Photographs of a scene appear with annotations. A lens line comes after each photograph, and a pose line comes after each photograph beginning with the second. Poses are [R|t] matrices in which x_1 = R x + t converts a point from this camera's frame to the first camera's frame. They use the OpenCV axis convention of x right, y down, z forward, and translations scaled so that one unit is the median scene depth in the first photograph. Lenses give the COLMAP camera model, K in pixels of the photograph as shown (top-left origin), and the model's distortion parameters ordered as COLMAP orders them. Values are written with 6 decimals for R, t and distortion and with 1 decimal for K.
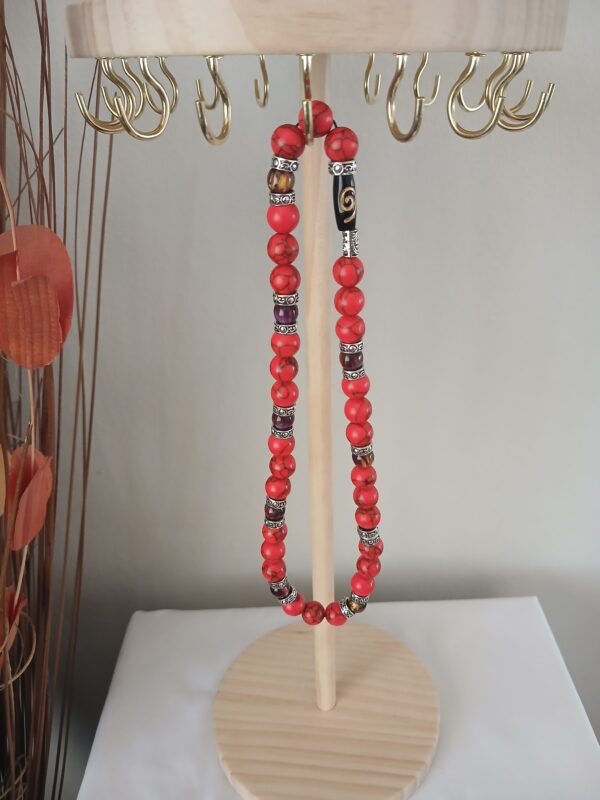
lens RADIAL K [[620.7, 0, 300.0], [0, 620.7, 400.0], [0, 0, 1]] dist [0.103798, -0.206298]
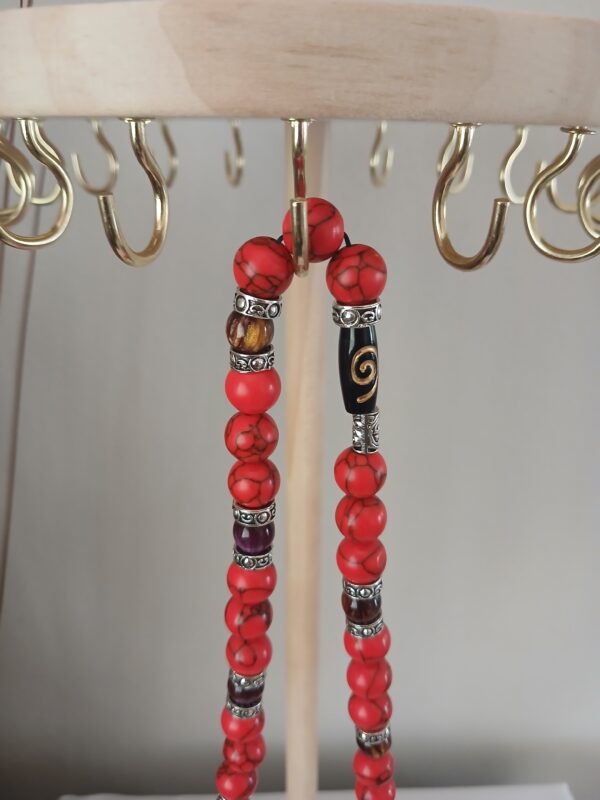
lens RADIAL K [[620.7, 0, 300.0], [0, 620.7, 400.0], [0, 0, 1]] dist [0.103798, -0.206298]
pose [[0.999259, 0.027298, 0.027144, 0.001808], [-0.025289, 0.997099, -0.071787, -0.240378], [-0.029025, 0.071047, 0.997051, 0.421381]]
